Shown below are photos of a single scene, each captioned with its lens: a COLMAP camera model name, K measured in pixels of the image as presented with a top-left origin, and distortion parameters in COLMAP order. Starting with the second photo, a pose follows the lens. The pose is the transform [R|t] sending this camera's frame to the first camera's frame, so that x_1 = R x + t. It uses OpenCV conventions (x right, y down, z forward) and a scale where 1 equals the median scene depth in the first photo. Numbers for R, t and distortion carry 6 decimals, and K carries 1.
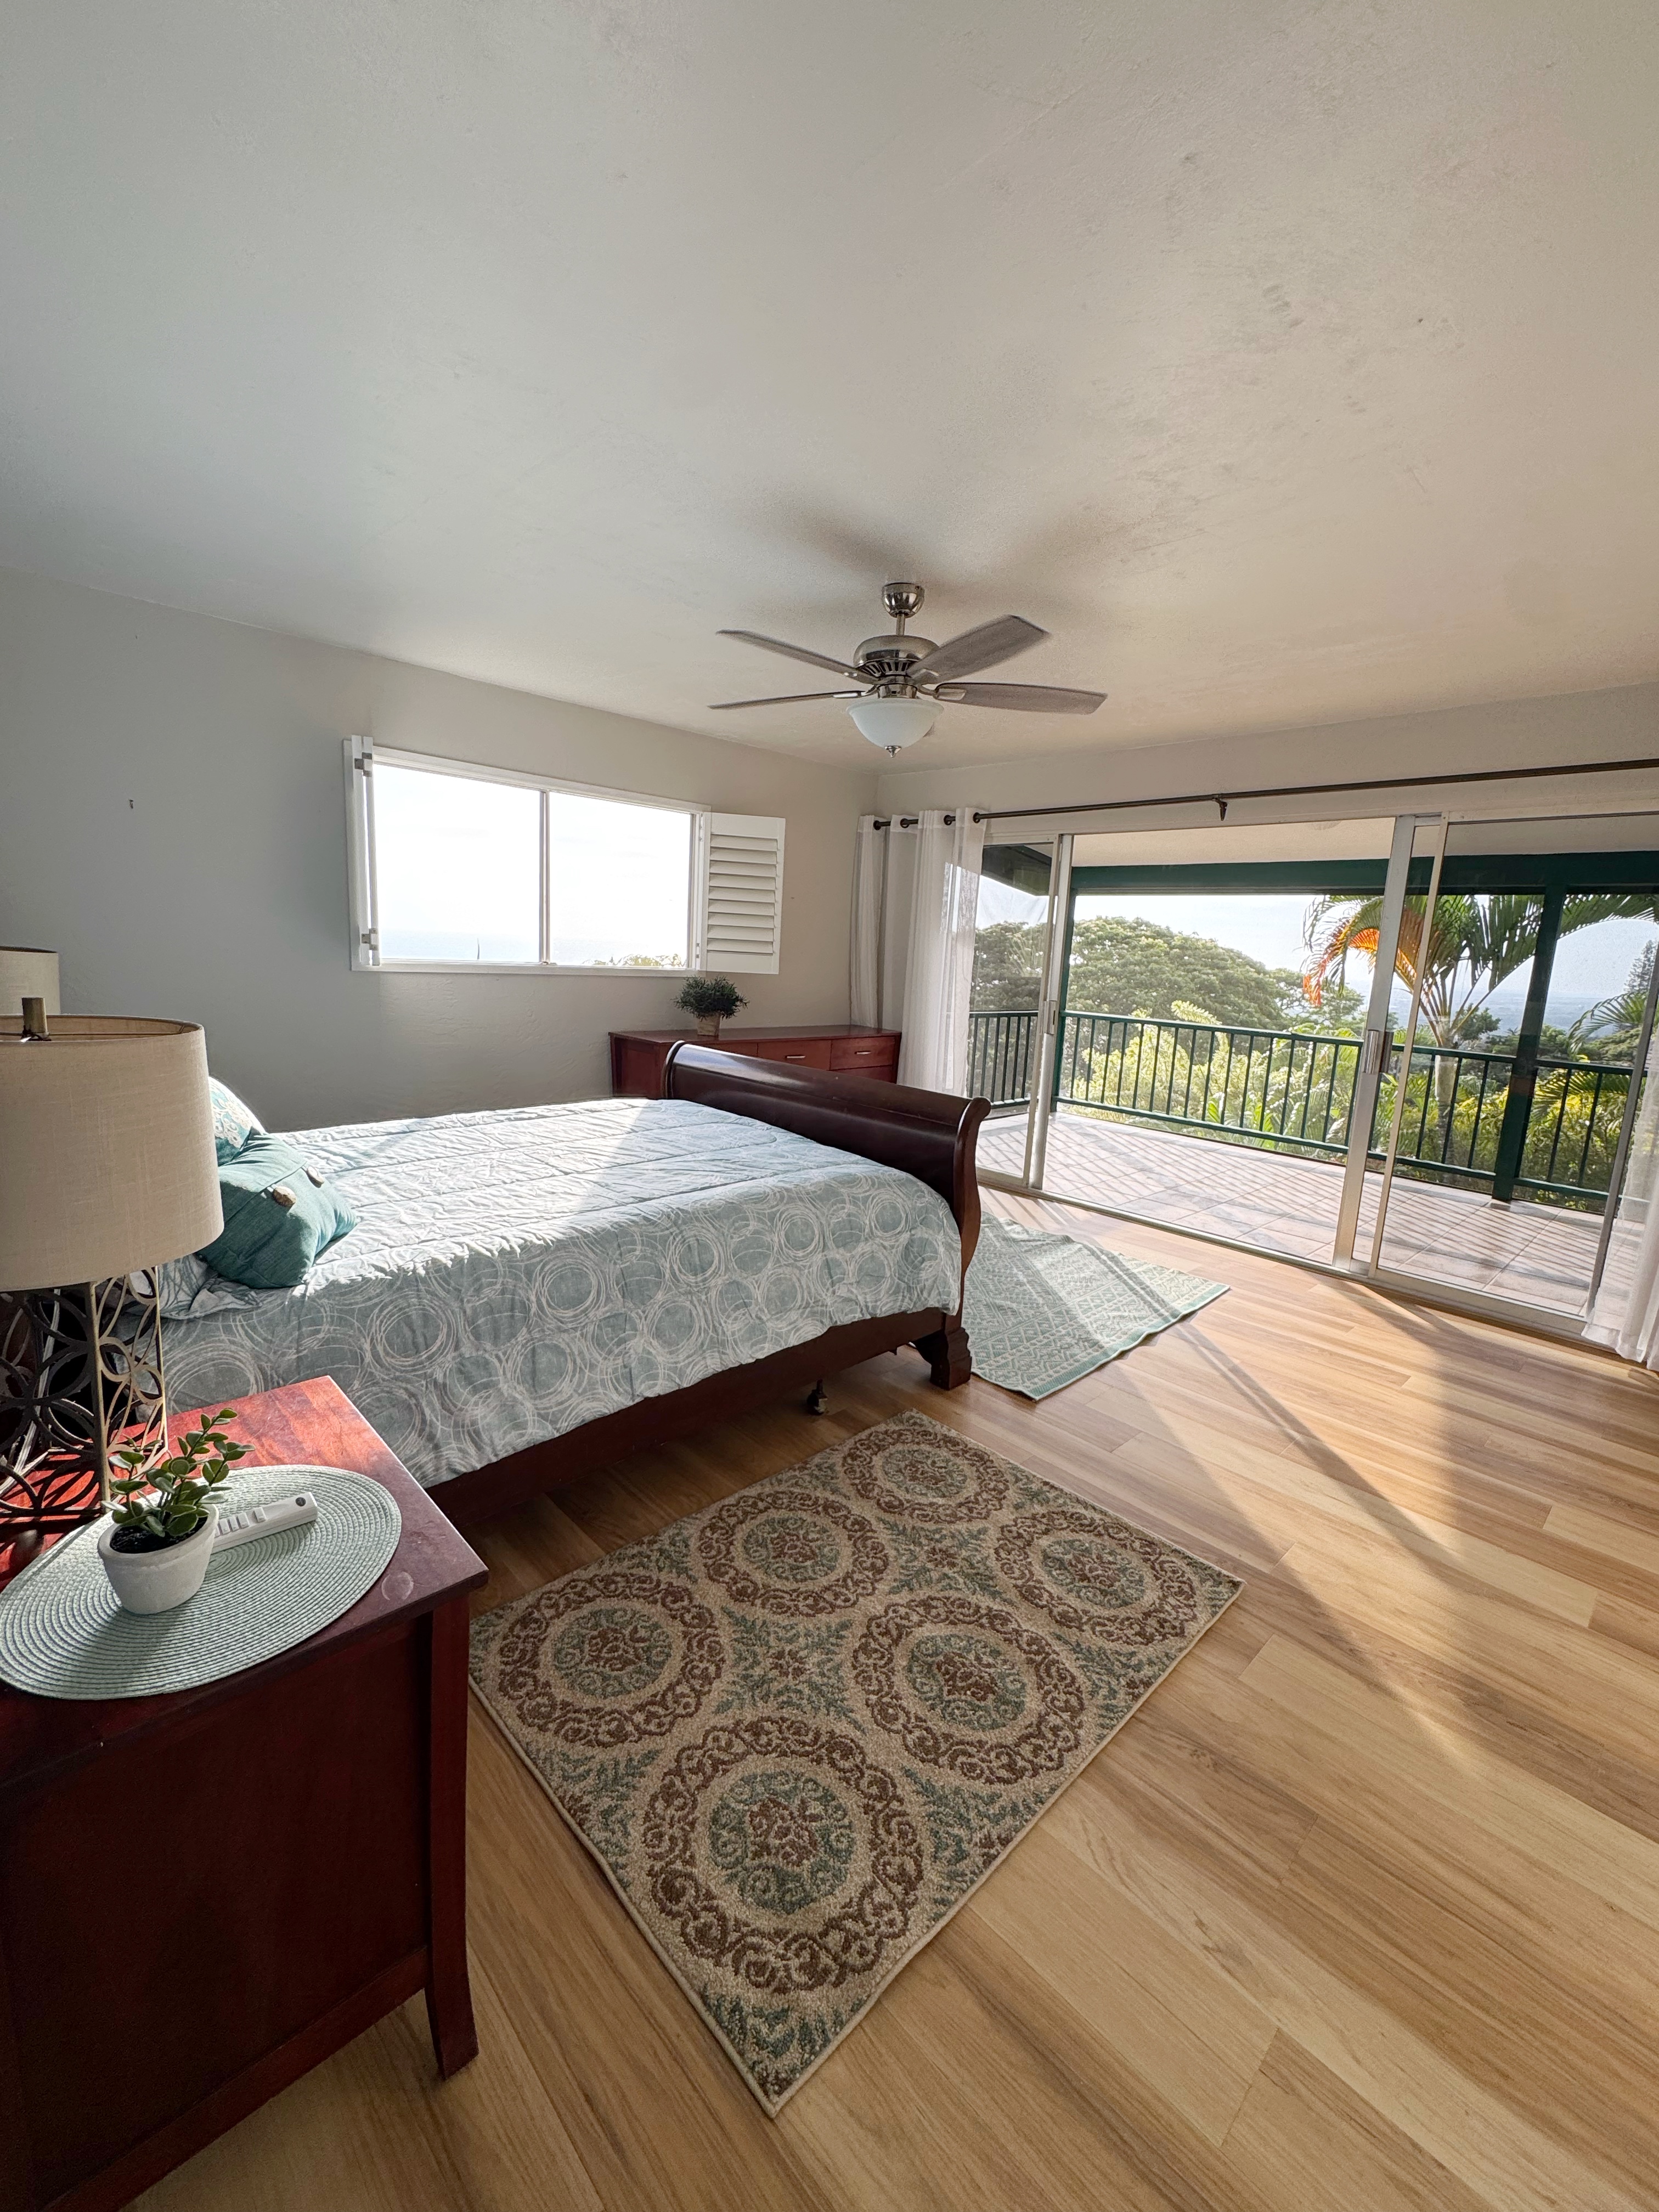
lens RADIAL K [[882.6, 0, 834.2], [0, 882.6, 1103.1], [0, 0, 1]] dist [-0.002348, 0.000145]
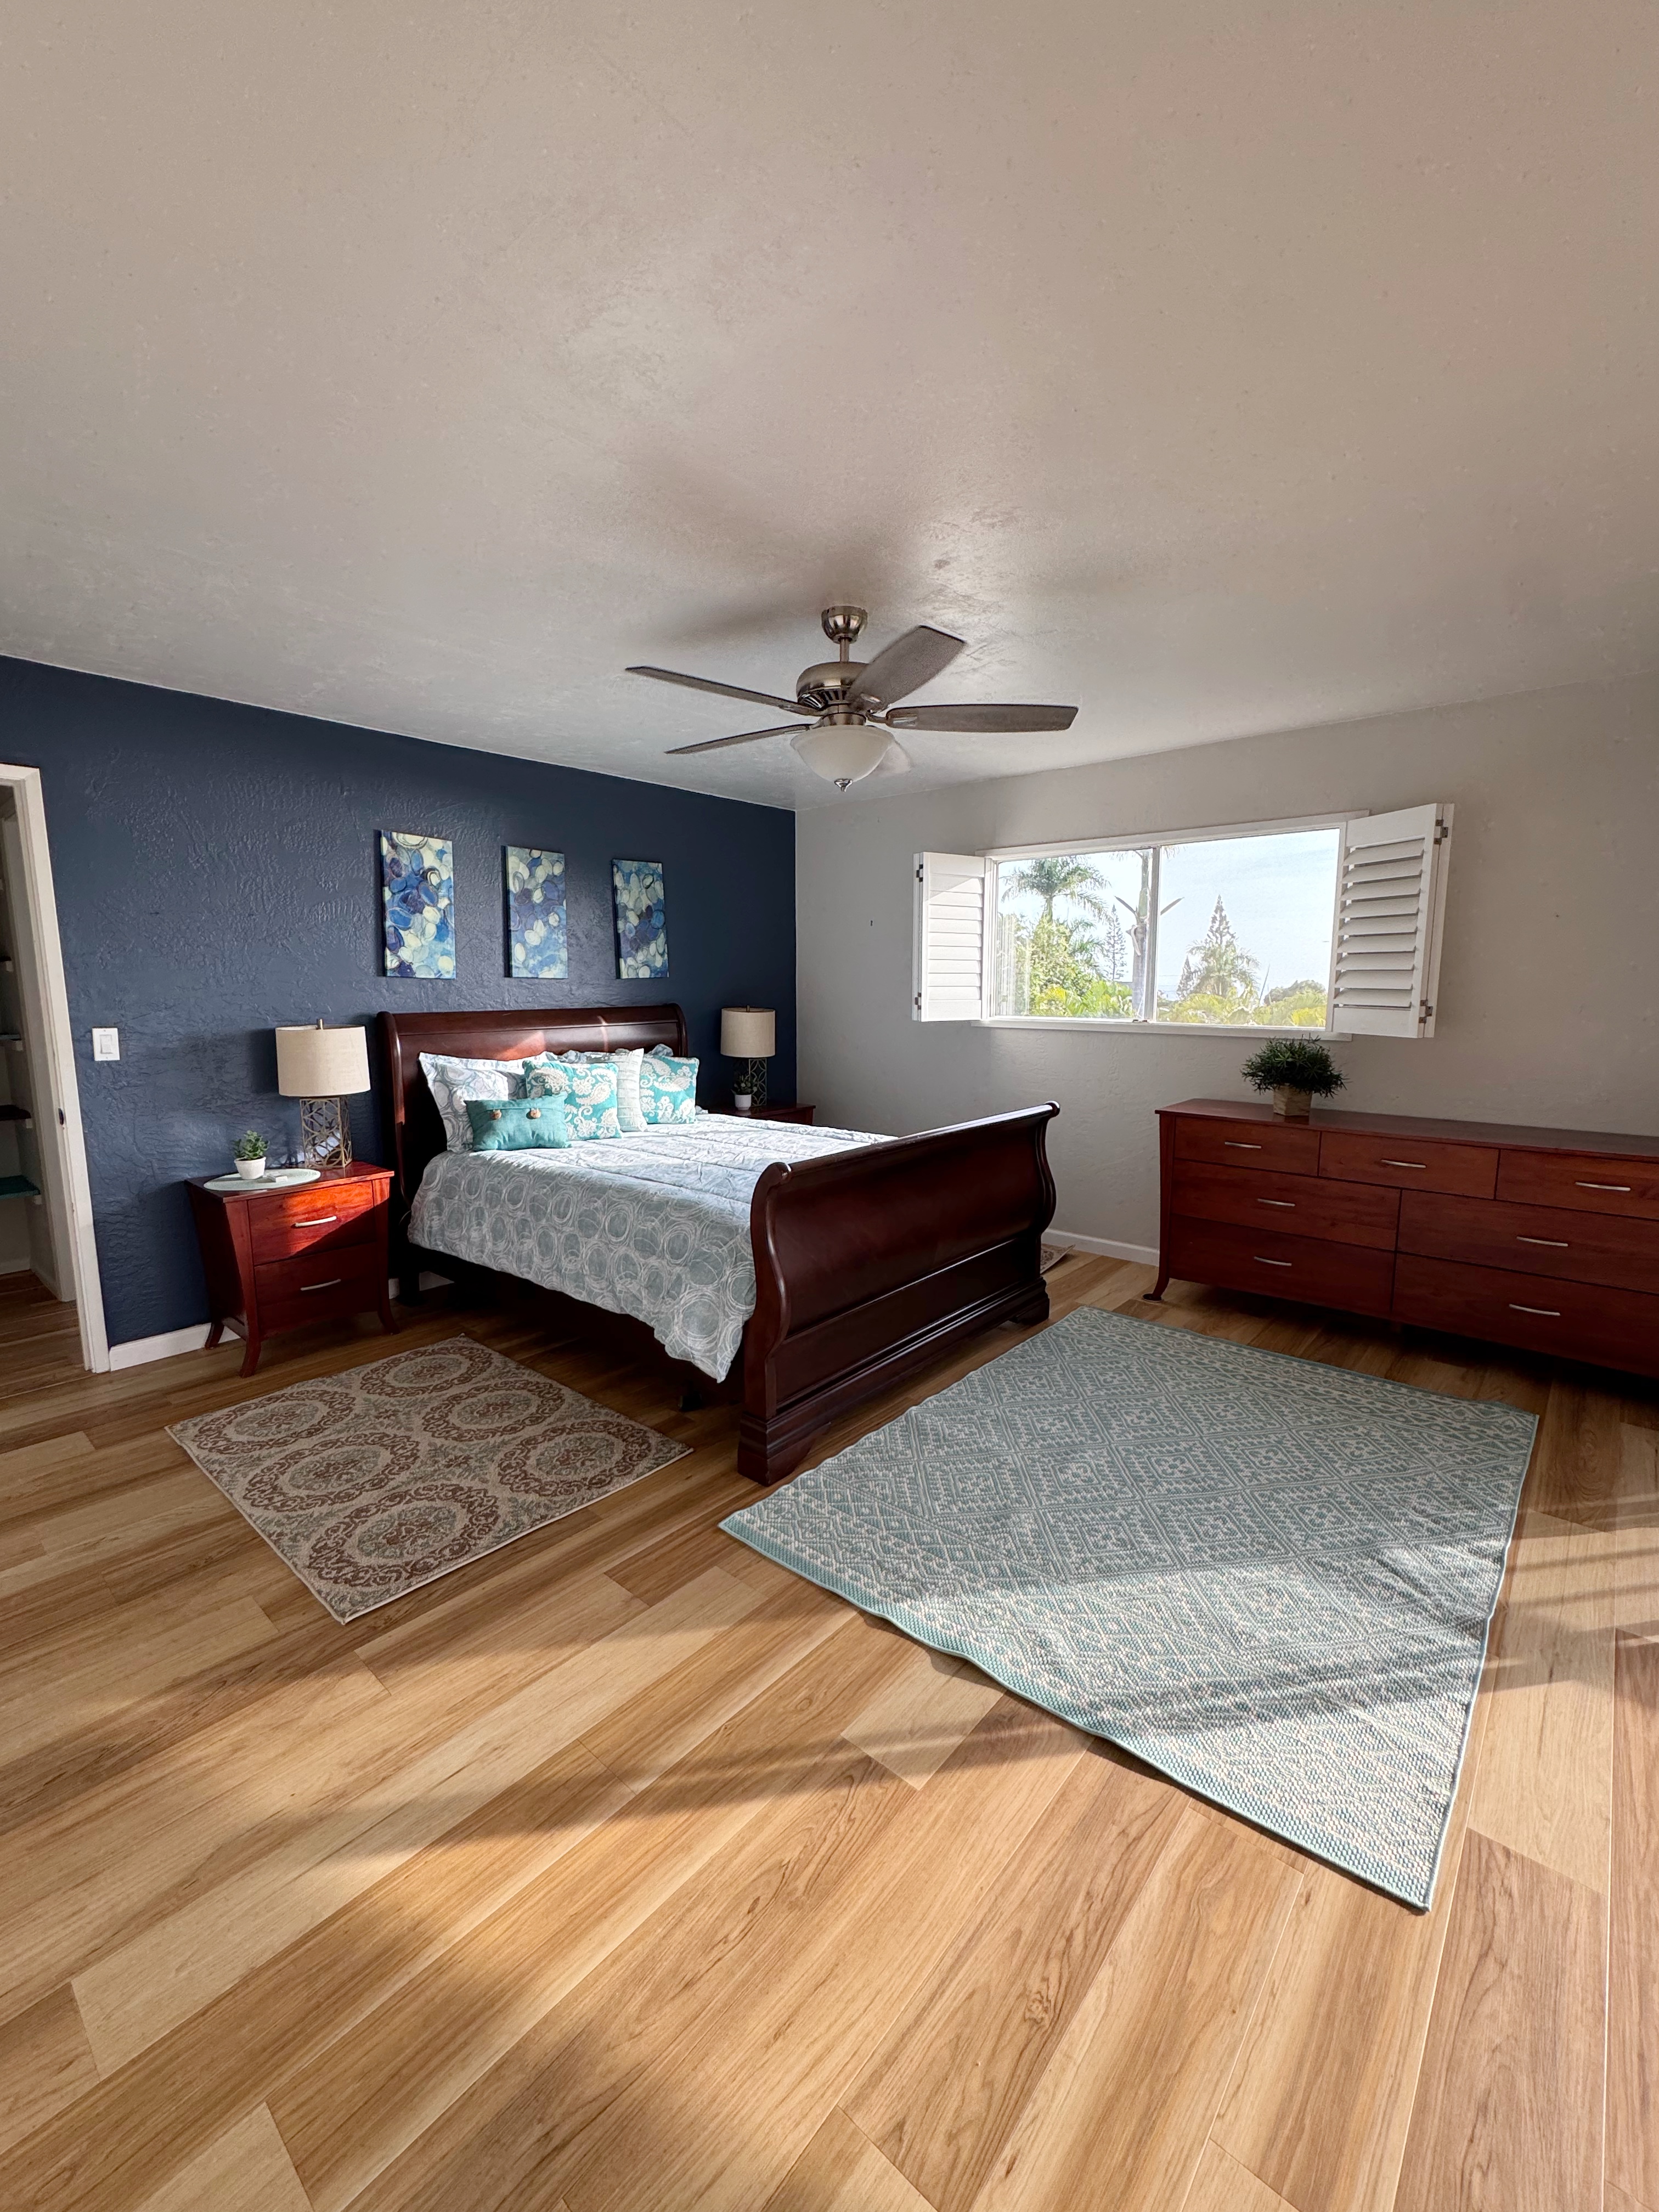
lens RADIAL K [[882.6, 0, 835.2], [0, 882.6, 1103.2], [0, 0, 1]] dist [-0.002348, 0.000145]
pose [[0.120639, 0.088963, -0.988702, 1.218797], [-0.164388, 0.984015, 0.068483, -0.159575], [0.978991, 0.154269, 0.133335, 1.098634]]
